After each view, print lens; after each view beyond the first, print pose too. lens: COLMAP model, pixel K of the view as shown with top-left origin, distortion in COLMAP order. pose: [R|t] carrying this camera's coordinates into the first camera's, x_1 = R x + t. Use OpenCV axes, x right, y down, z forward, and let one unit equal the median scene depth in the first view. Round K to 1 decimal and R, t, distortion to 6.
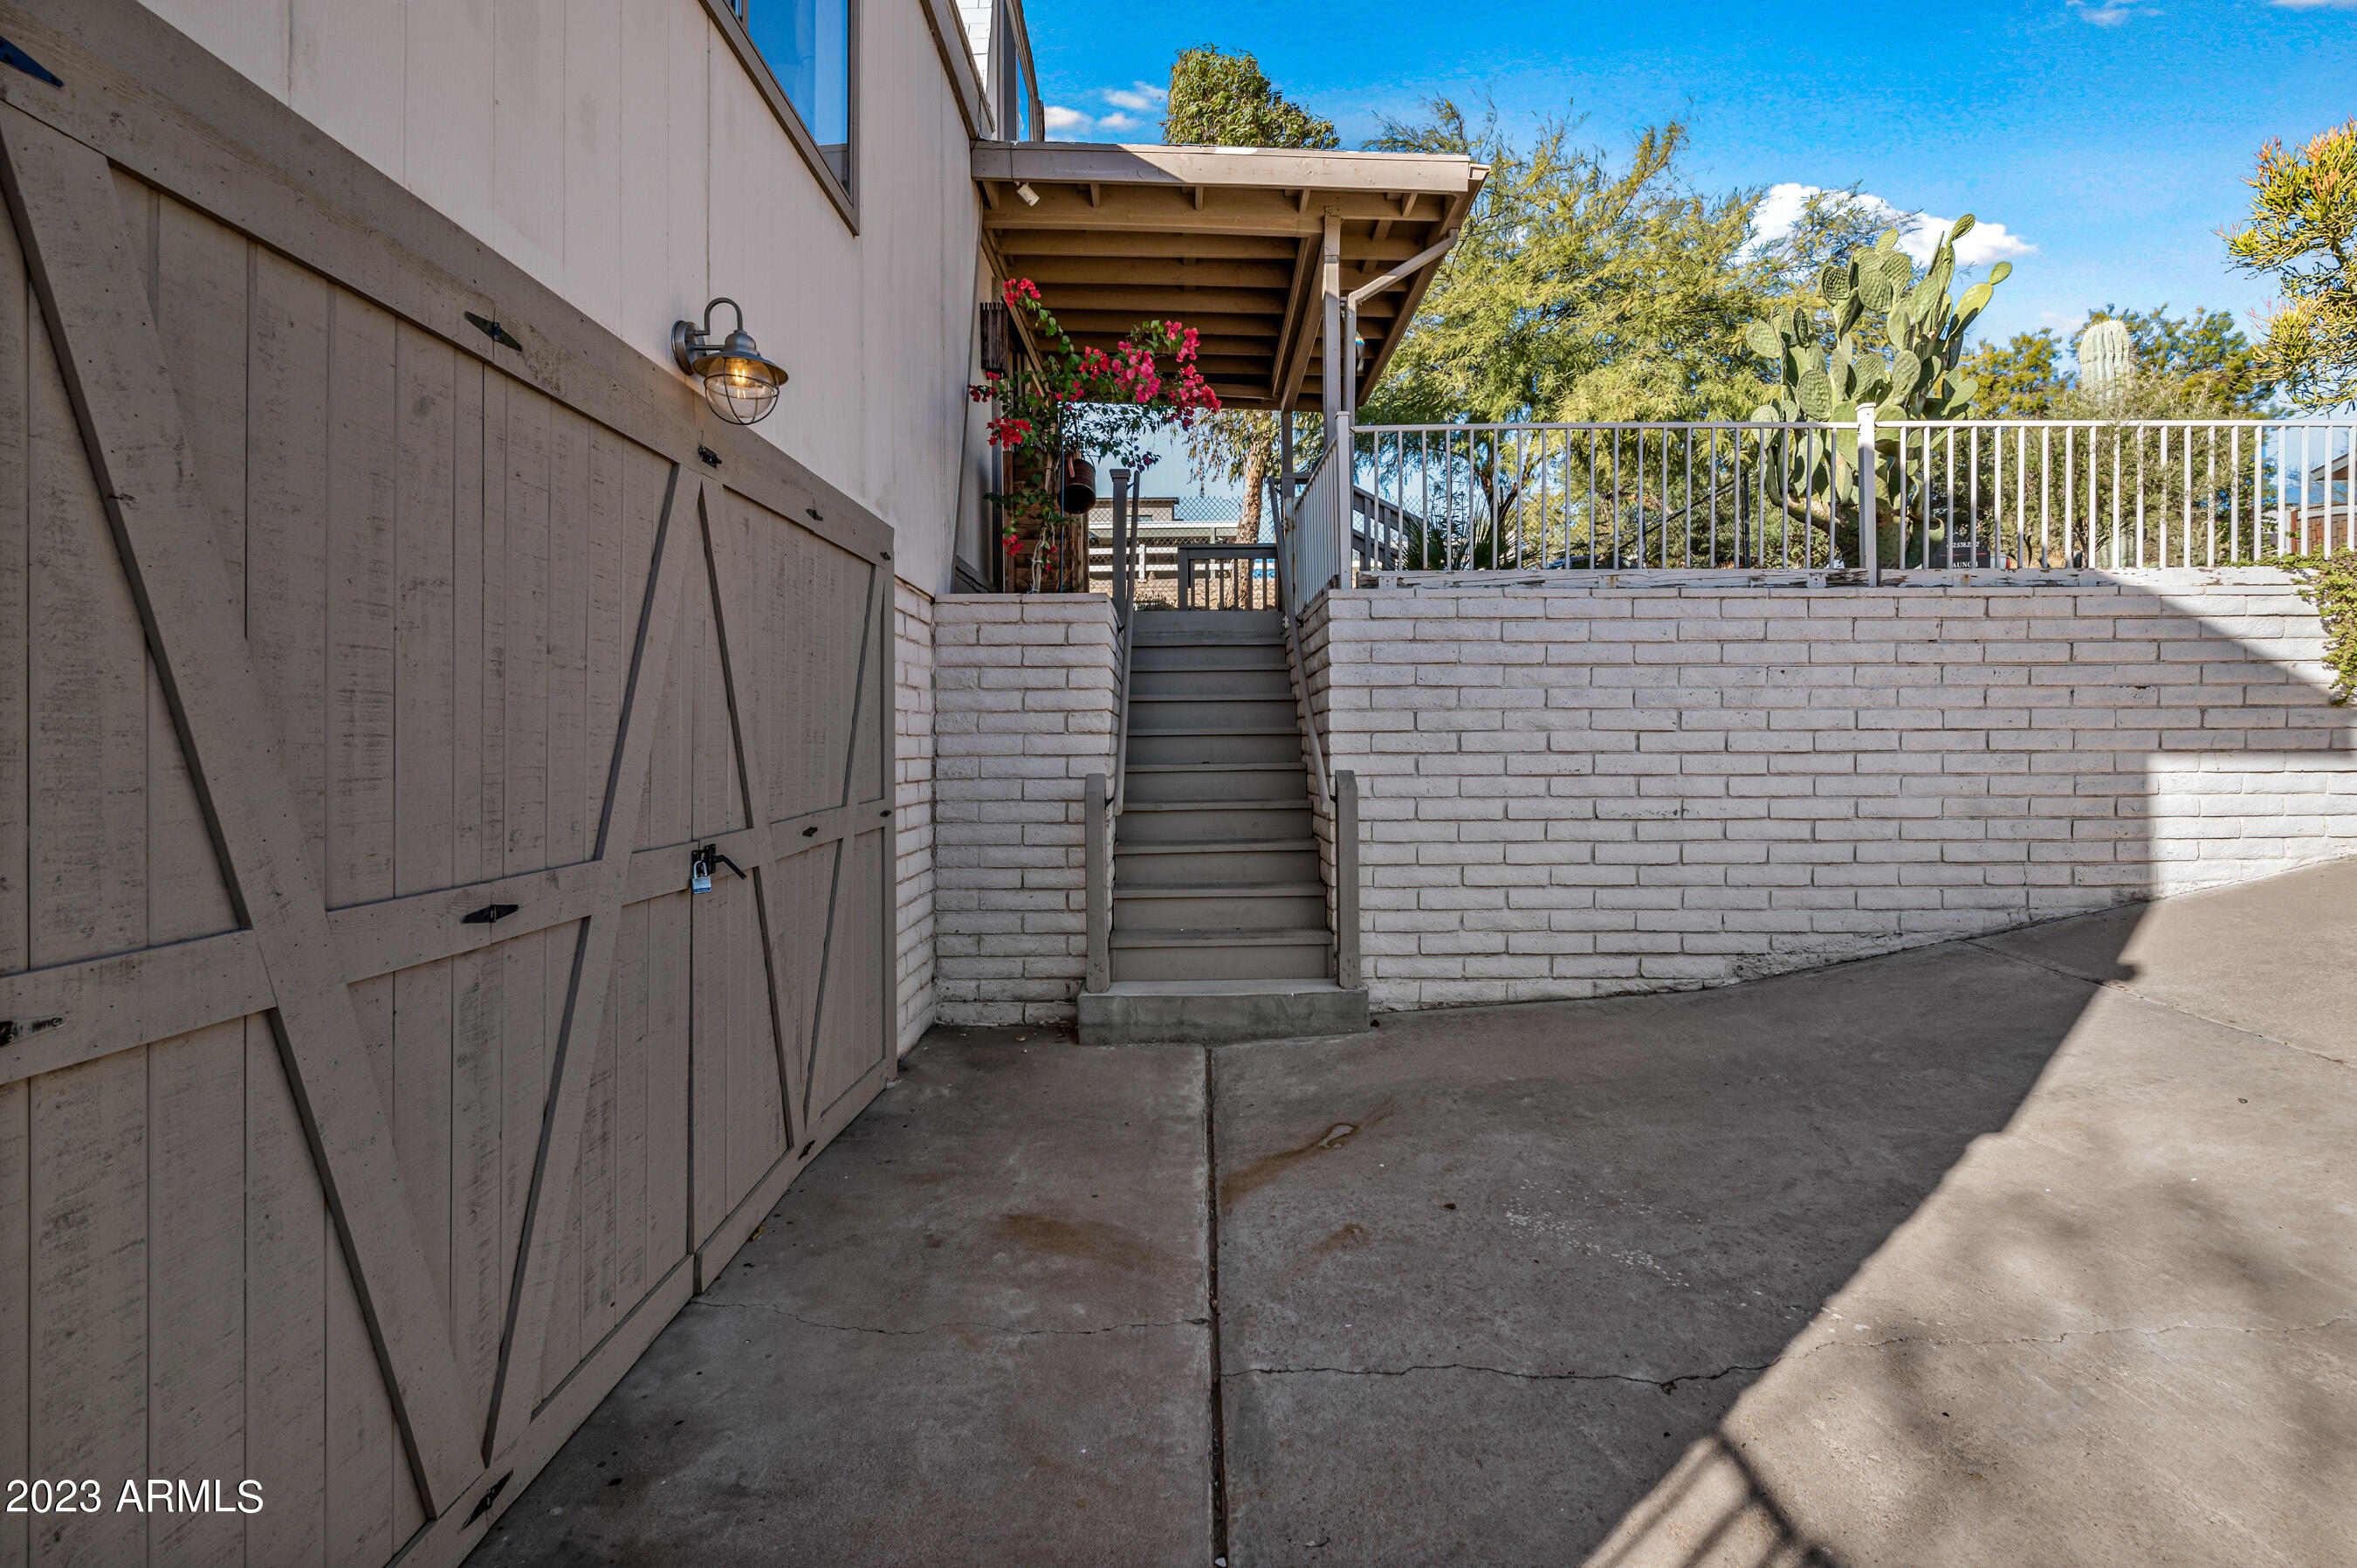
lens RADIAL K [[1024.2, 0, 1186.8], [0, 1024.2, 748.1], [0, 0, 1]] dist [-0.000740, -0.000038]
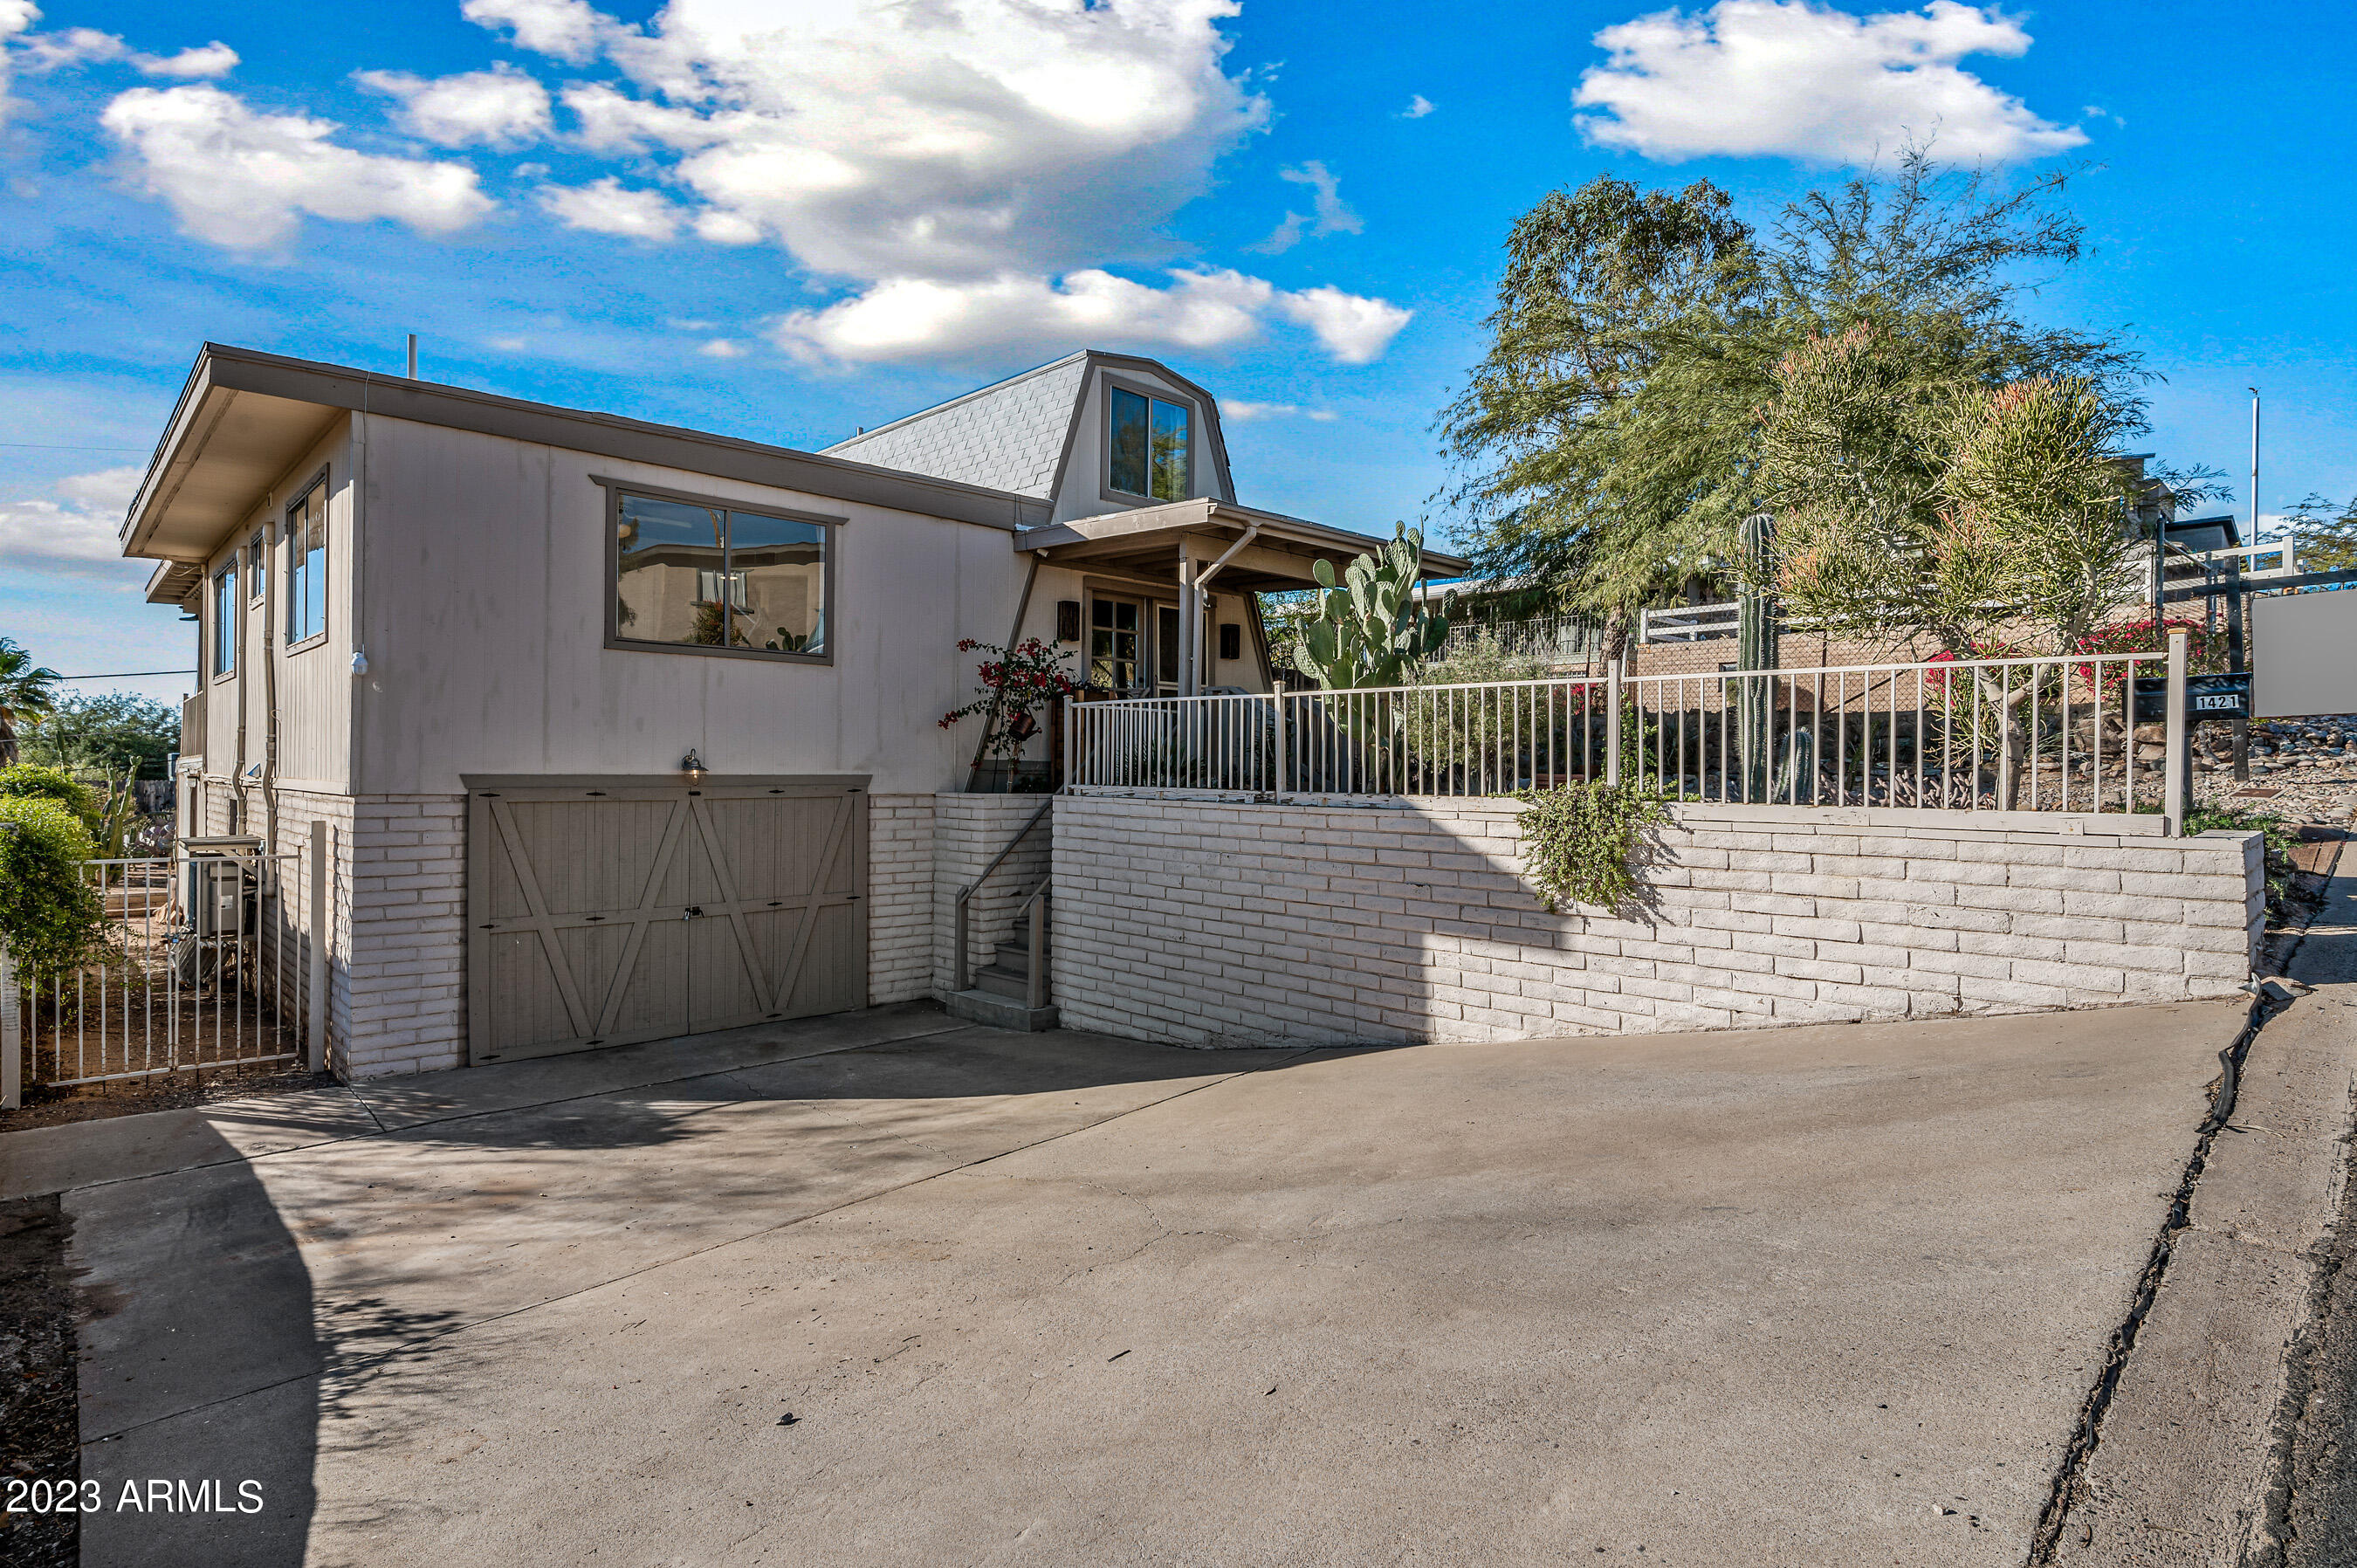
lens RADIAL K [[1136.6, 0, 1178.5], [0, 1136.6, 784.0], [0, 0, 1]] dist [-0.001646, 0.000128]
pose [[0.708646, 0.020210, -0.705275, 1.761584], [-0.019826, 0.999765, 0.008728, -0.200508], [0.705286, 0.007797, 0.708880, -0.296763]]
